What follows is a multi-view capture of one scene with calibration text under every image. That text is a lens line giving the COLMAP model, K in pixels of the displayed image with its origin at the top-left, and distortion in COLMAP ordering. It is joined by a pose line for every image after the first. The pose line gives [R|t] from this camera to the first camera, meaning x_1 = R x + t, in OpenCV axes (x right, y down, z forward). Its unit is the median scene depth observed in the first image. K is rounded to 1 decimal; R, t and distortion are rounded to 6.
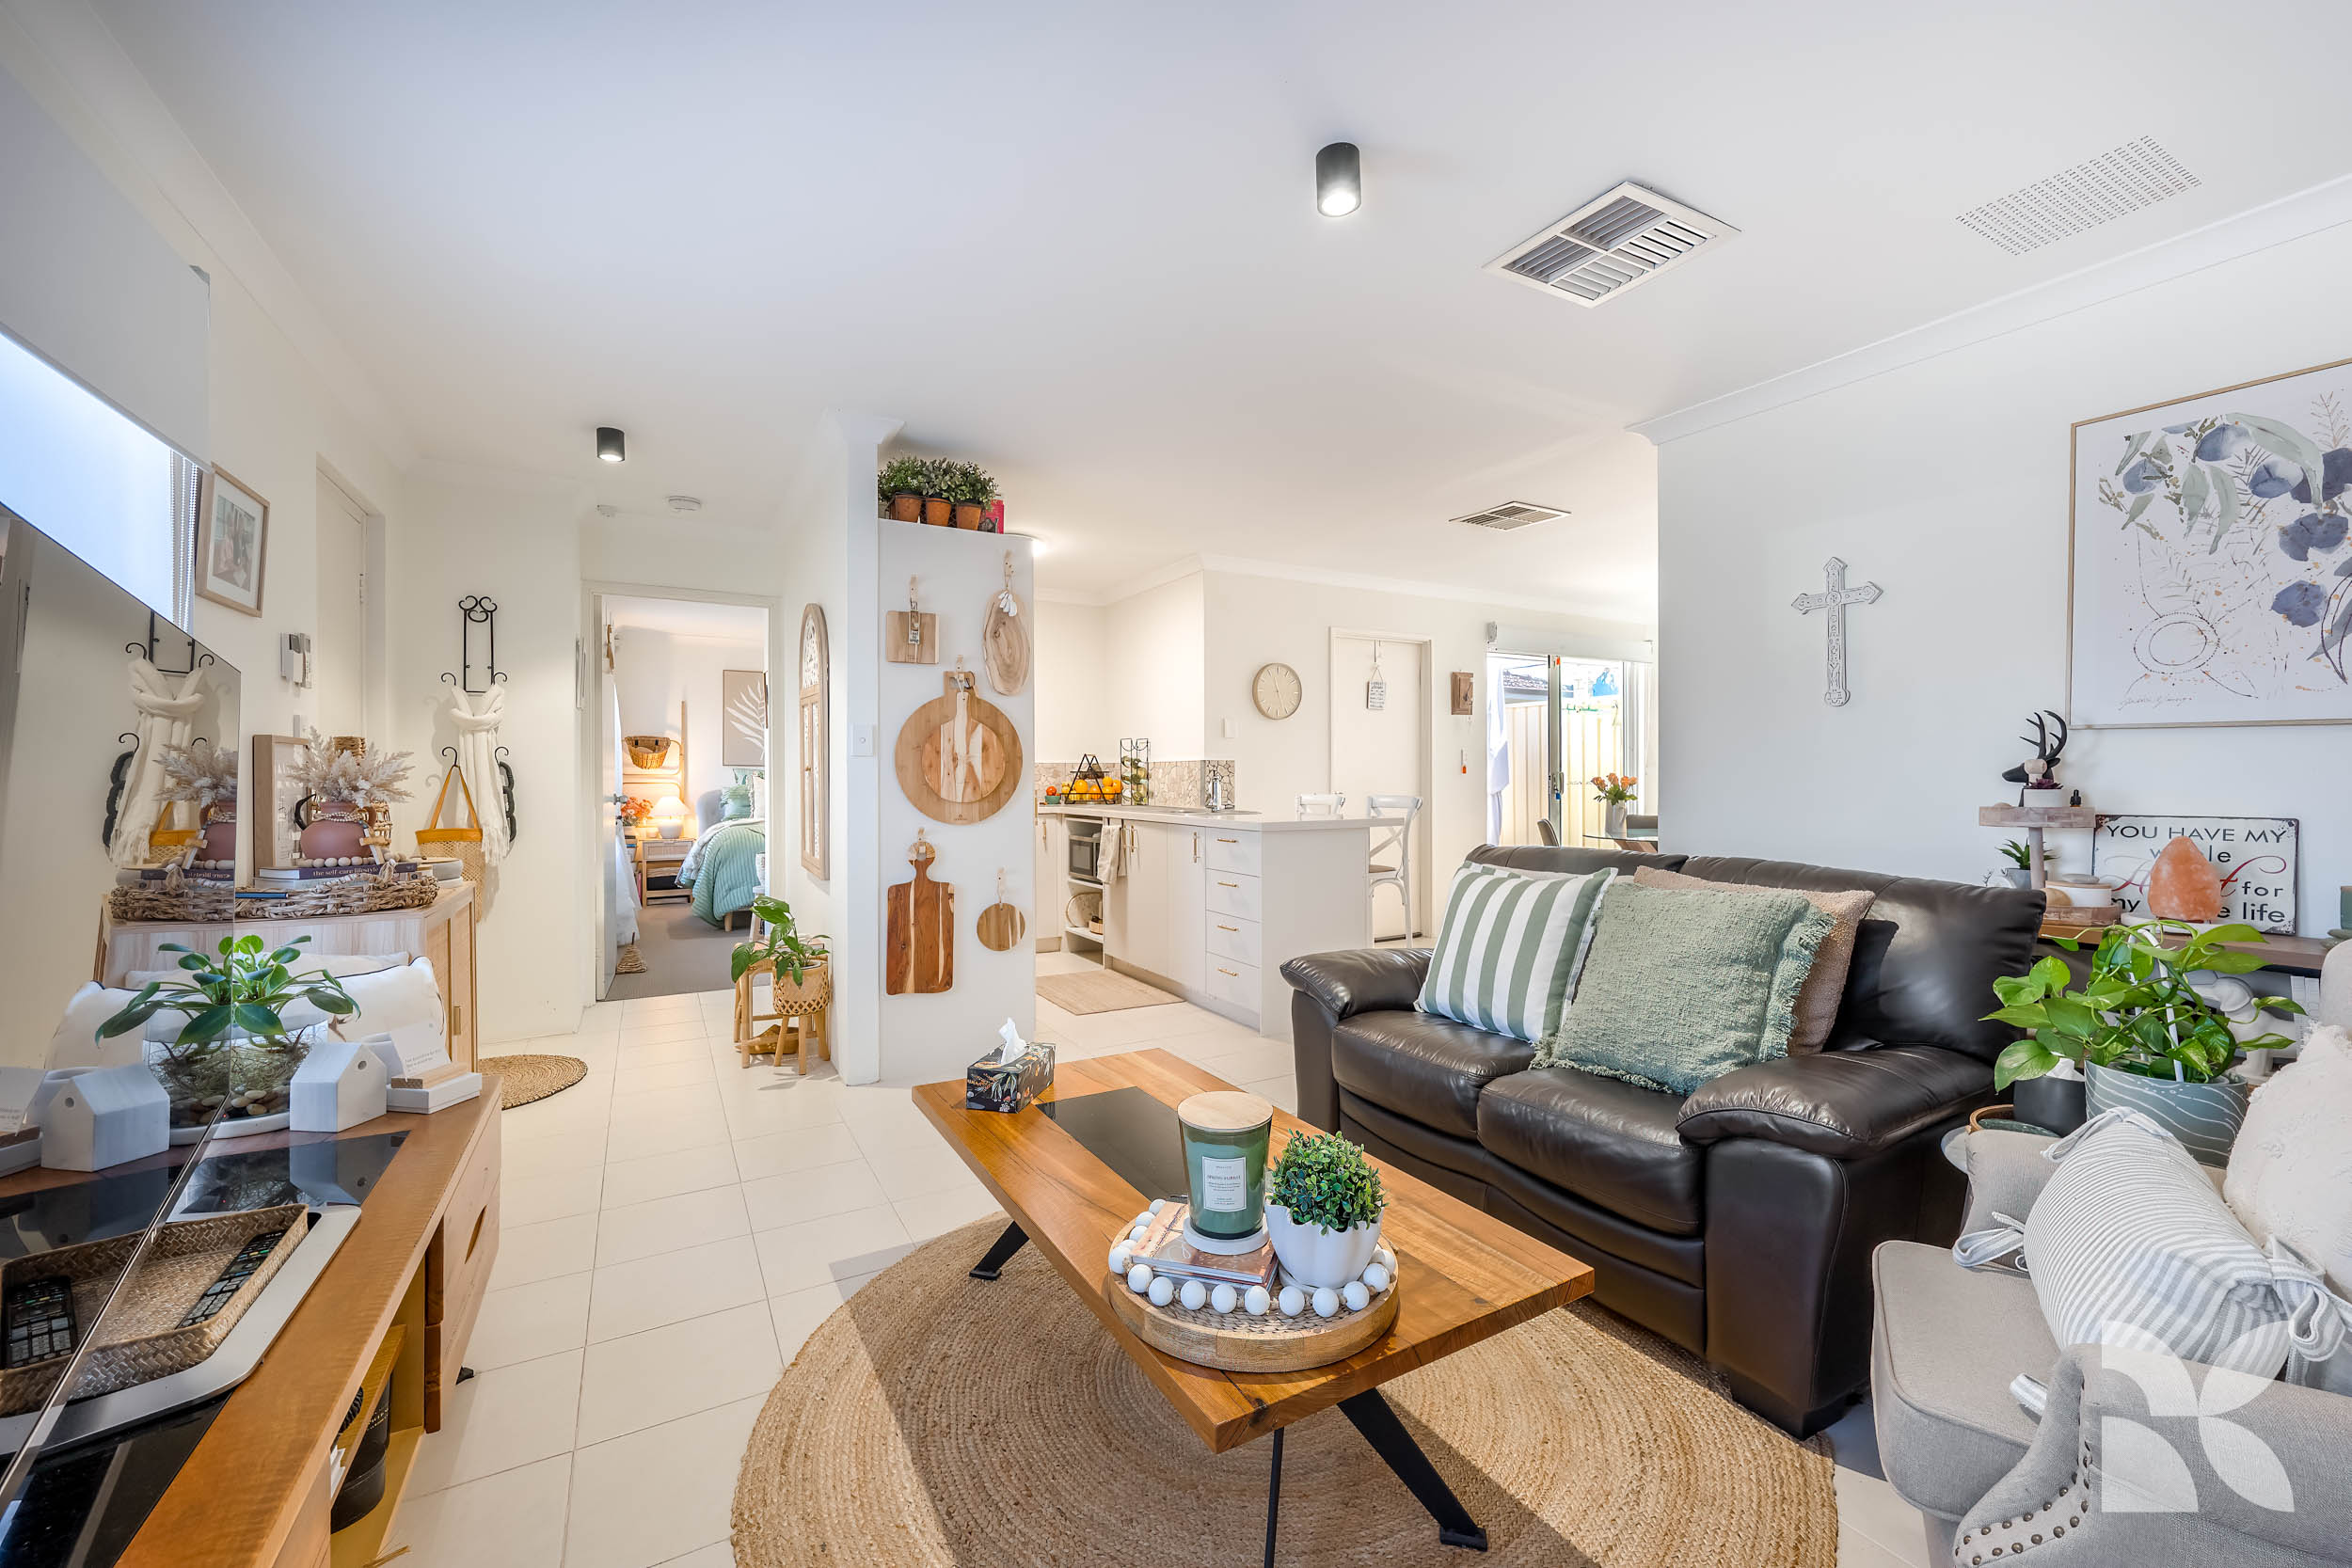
lens RADIAL K [[951.8, 0, 1176.0], [0, 951.8, 784.0], [0, 0, 1]] dist [0.000800, 0.000151]
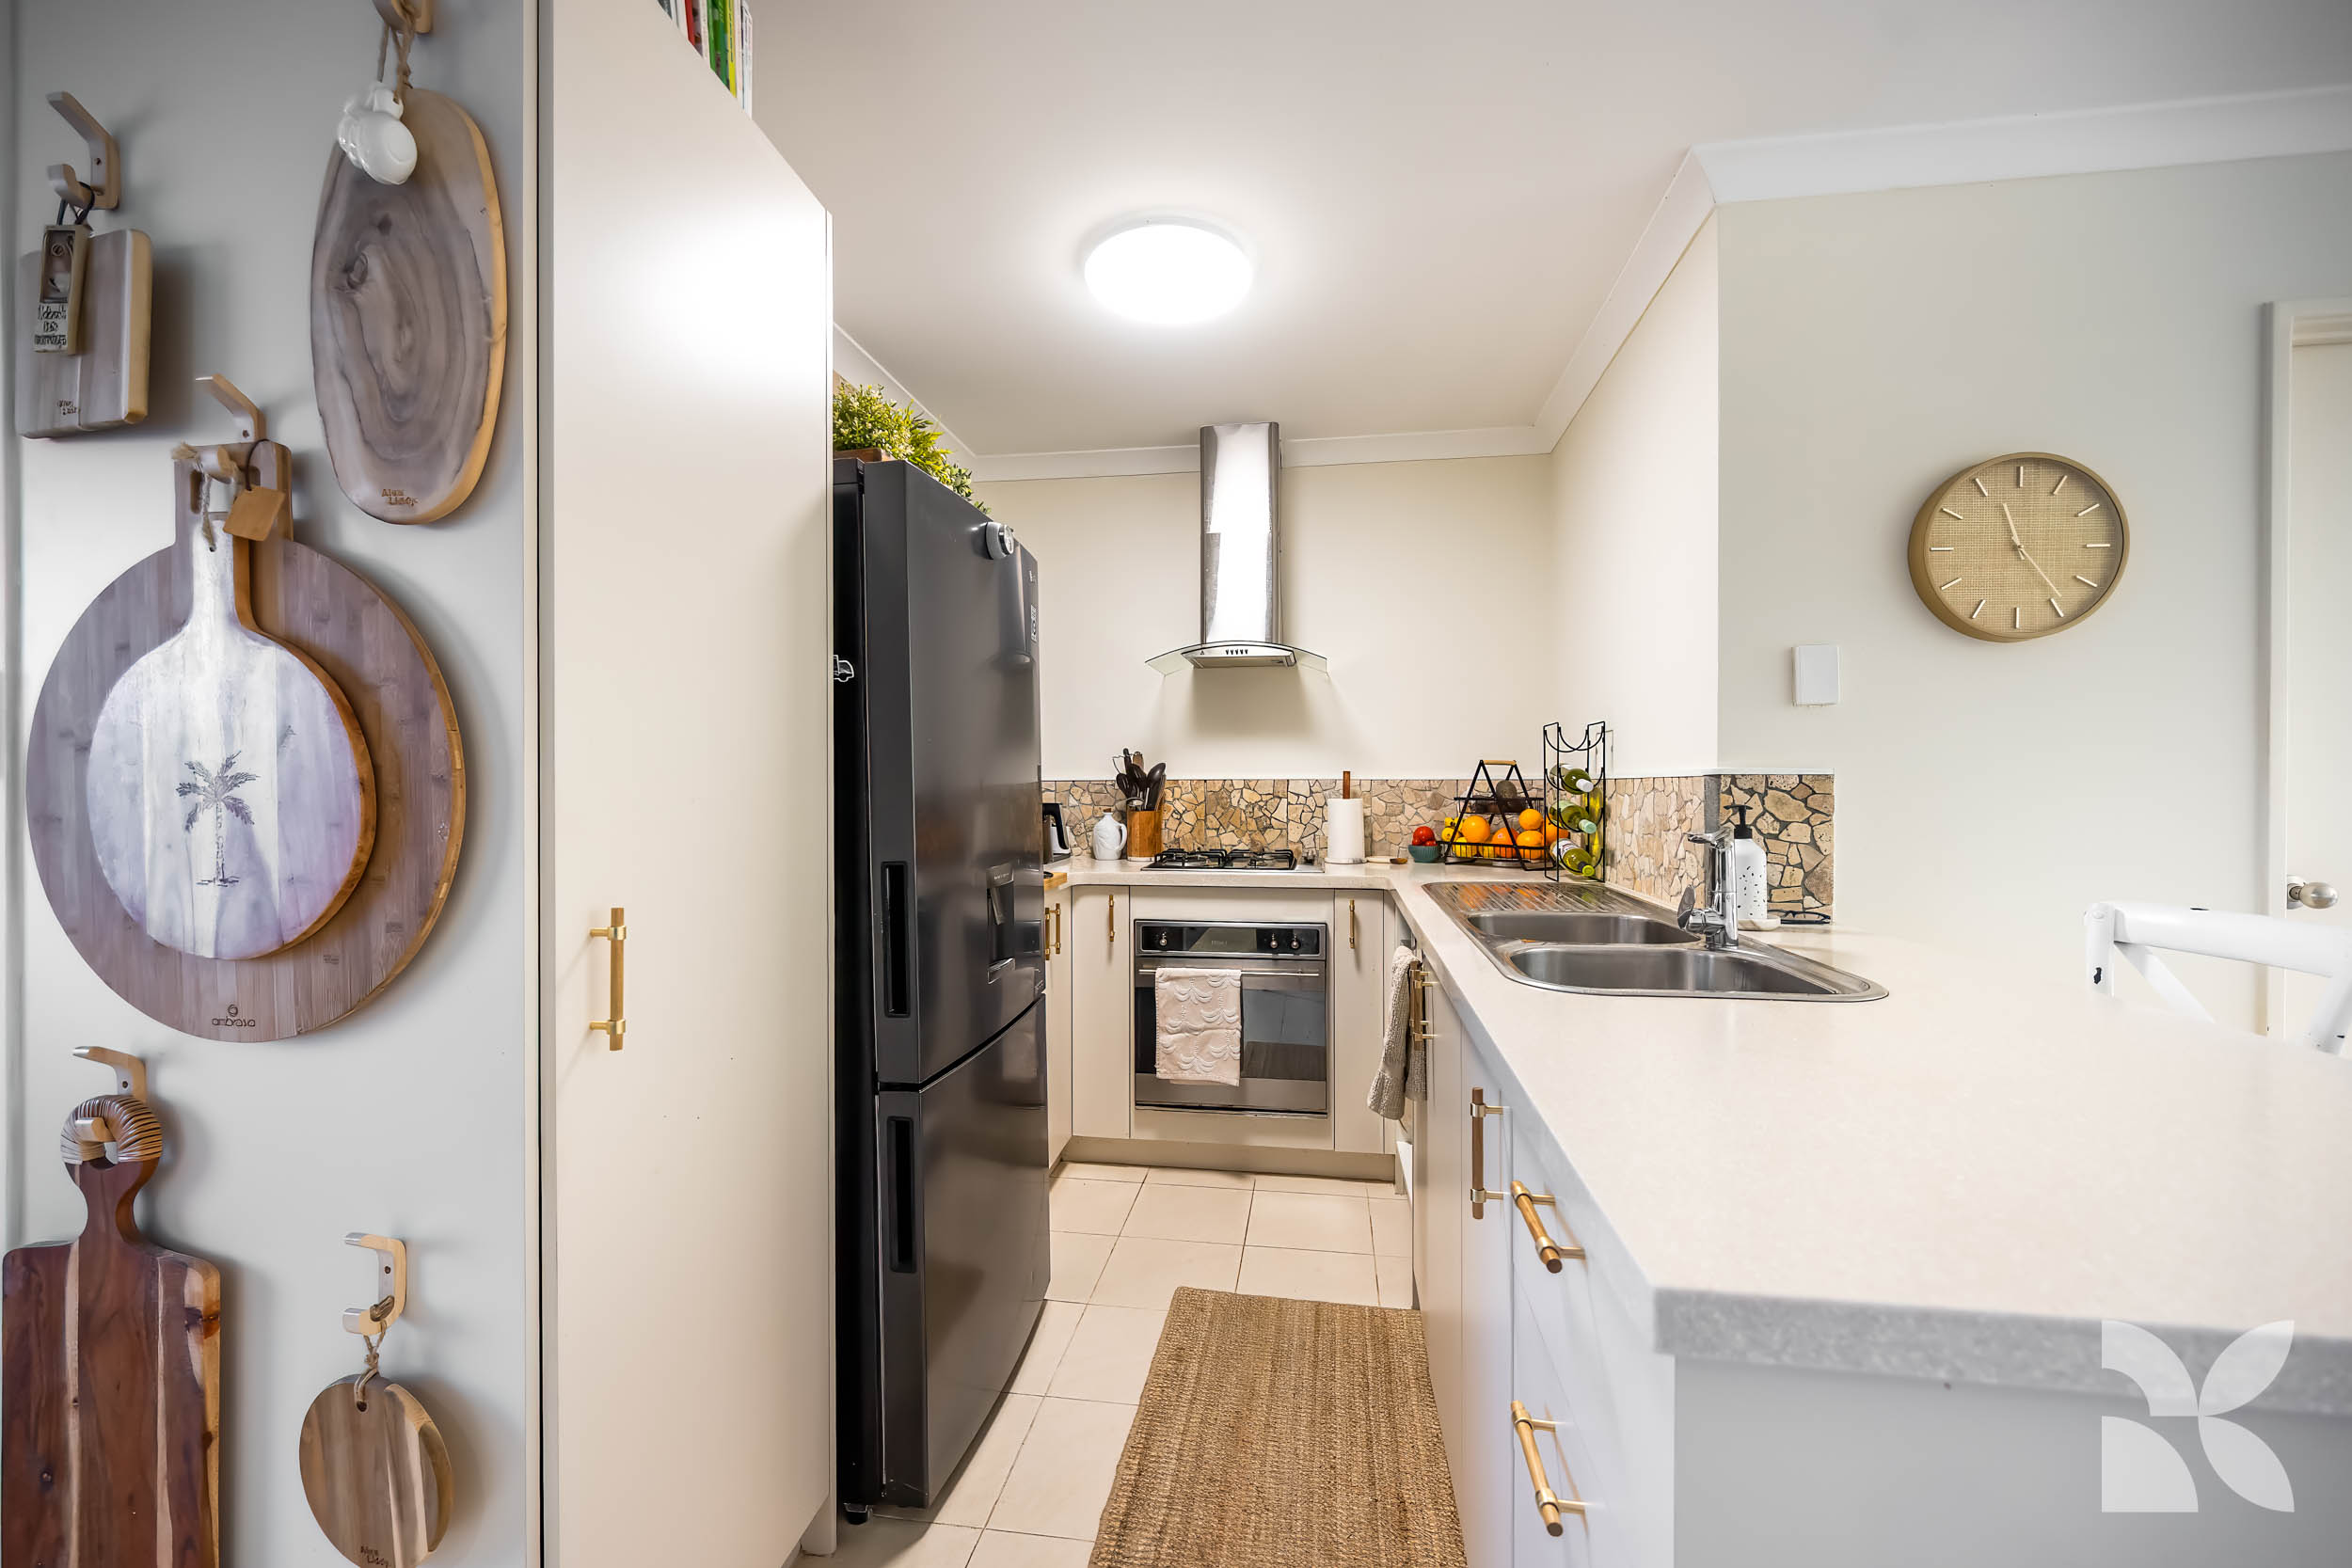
lens RADIAL K [[951.8, 0, 1176.0], [0, 951.8, 784.0], [0, 0, 1]] dist [0.000800, 0.000151]
pose [[0.785864, -0.000140, -0.618399, 0.130086], [-0.005527, 0.999958, -0.007250, -0.026719], [0.618375, 0.009115, 0.785831, 0.919869]]
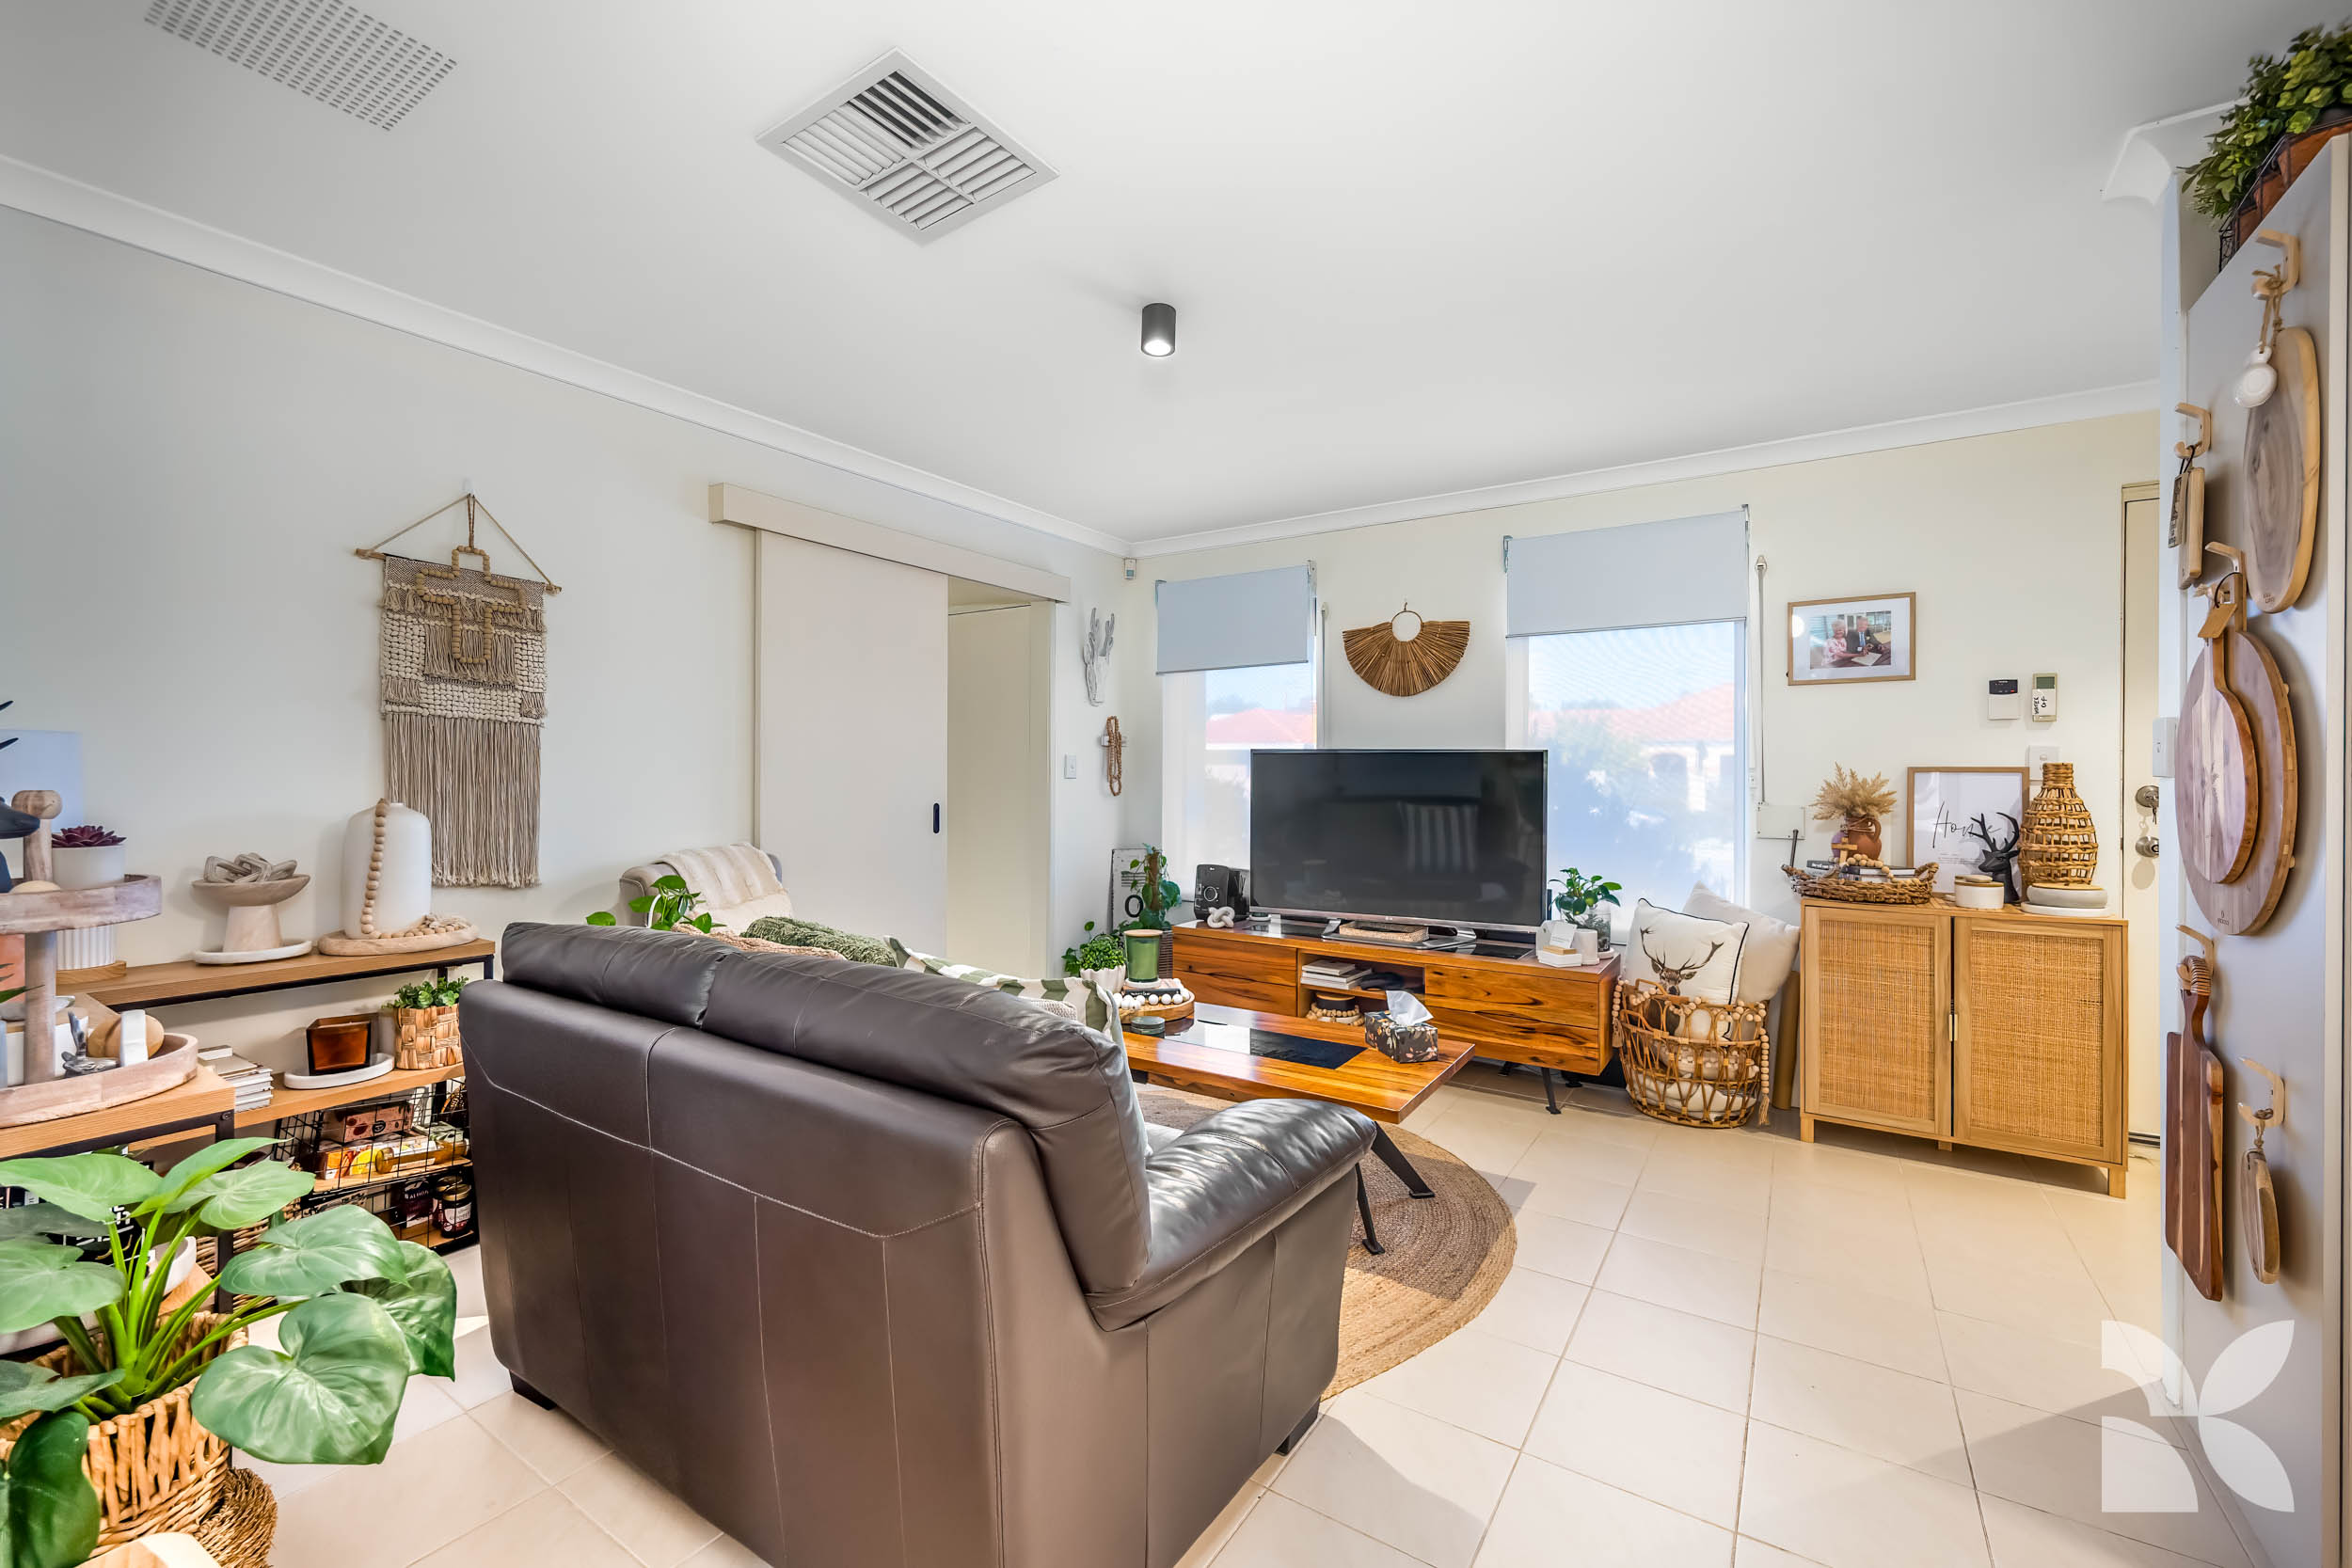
lens RADIAL K [[951.8, 0, 1176.0], [0, 951.8, 784.0], [0, 0, 1]] dist [0.000800, 0.000151]
pose [[-0.892510, -0.003299, -0.451015, 0.382055], [-0.011430, 0.999818, 0.015304, -0.026595], [0.450882, 0.018814, -0.892385, 1.127510]]
